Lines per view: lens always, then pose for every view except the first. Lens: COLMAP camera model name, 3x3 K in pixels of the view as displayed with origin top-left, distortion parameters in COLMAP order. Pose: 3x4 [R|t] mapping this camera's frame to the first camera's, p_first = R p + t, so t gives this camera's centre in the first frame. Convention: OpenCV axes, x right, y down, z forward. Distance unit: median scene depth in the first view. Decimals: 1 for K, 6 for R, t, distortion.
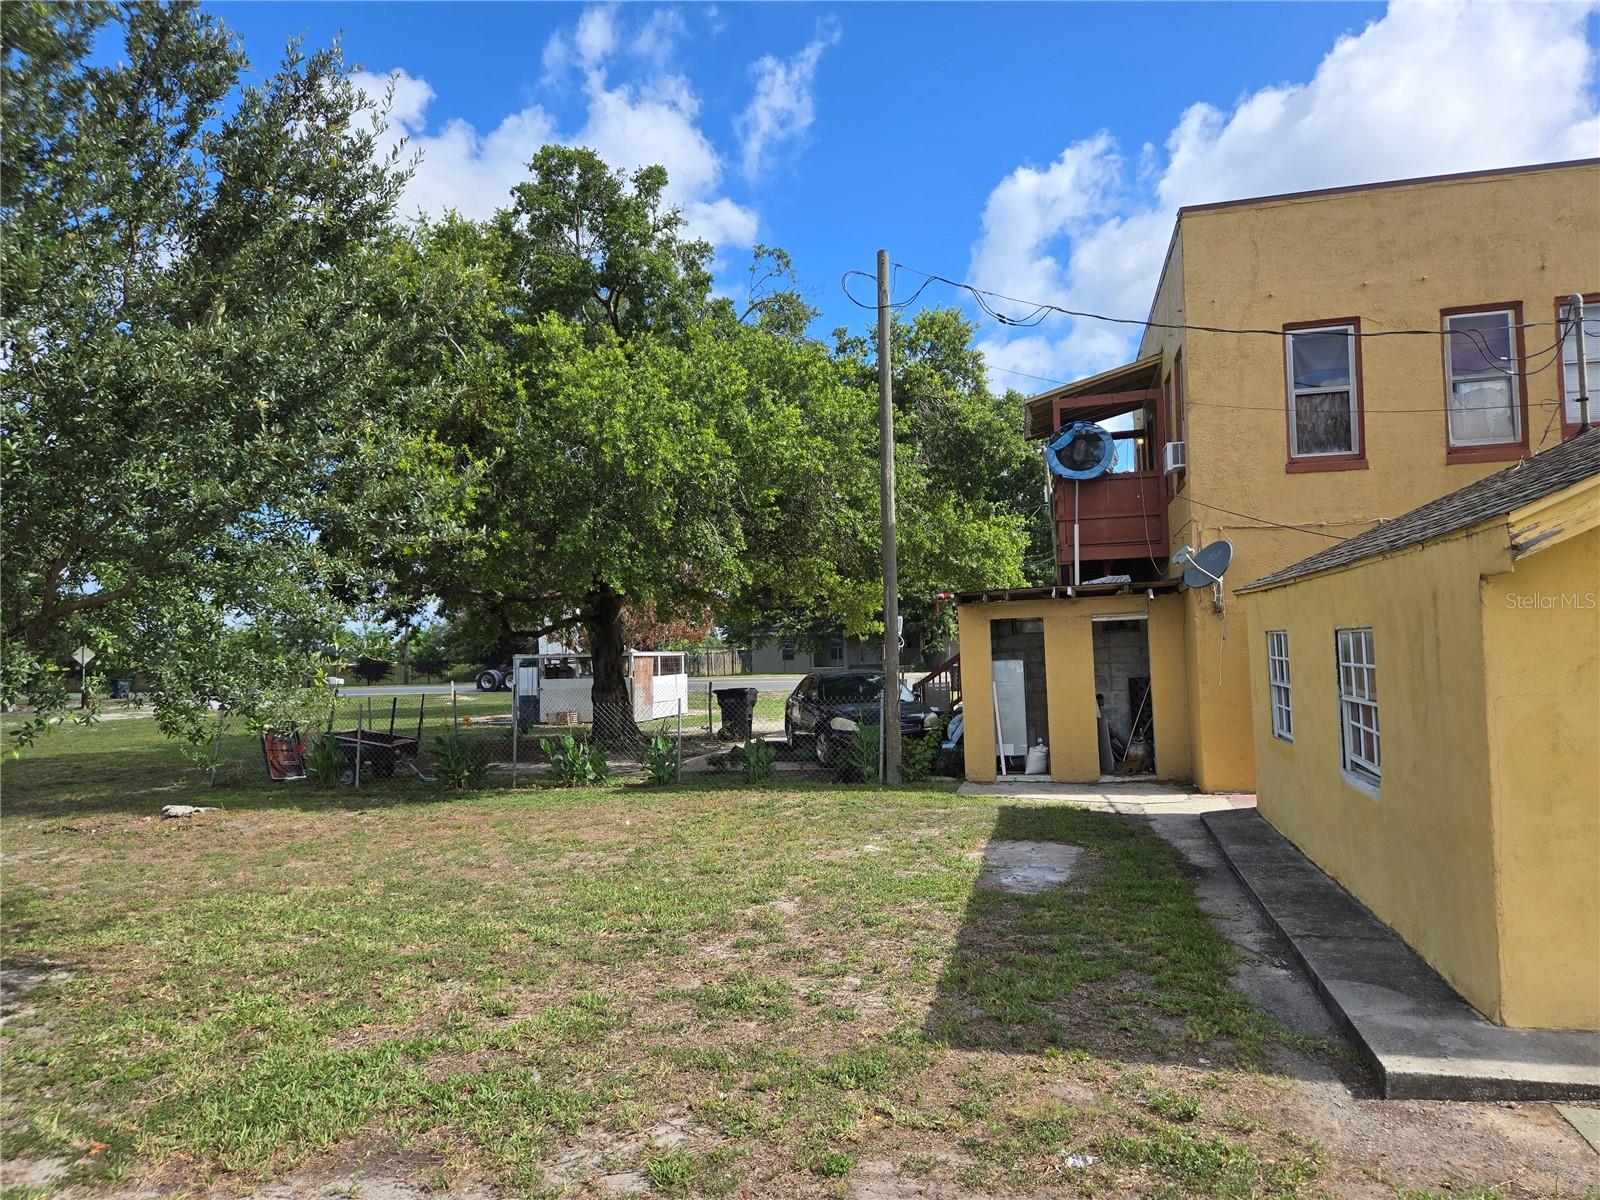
lens RADIAL K [[1065.6, 0, 800.3], [0, 1065.6, 591.8], [0, 0, 1]] dist [0.071142, -0.061147]
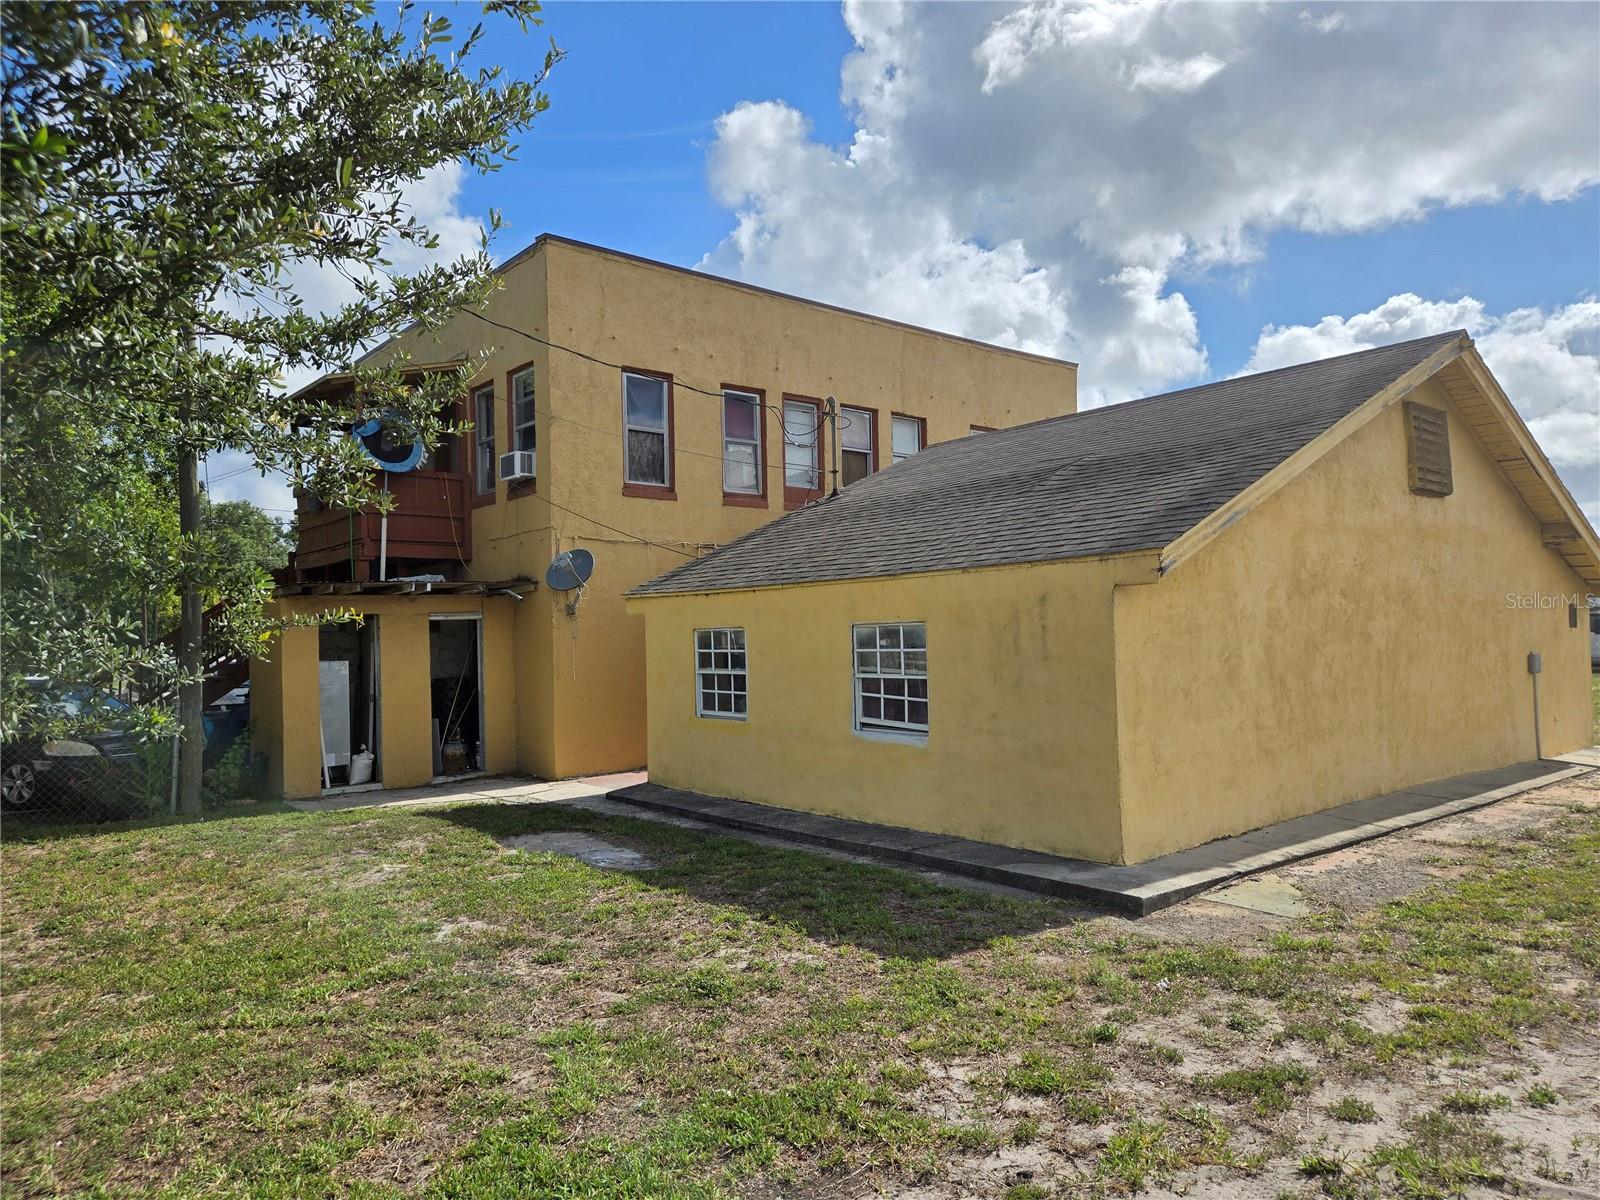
lens RADIAL K [[1065.6, 0, 802.8], [0, 1065.6, 604.0], [0, 0, 1]] dist [0.071142, -0.061147]
pose [[0.598955, 0.042870, 0.799634, -0.411024], [-0.039508, 0.998932, -0.023962, 0.031058], [-0.799807, -0.017240, 0.600009, 0.192175]]
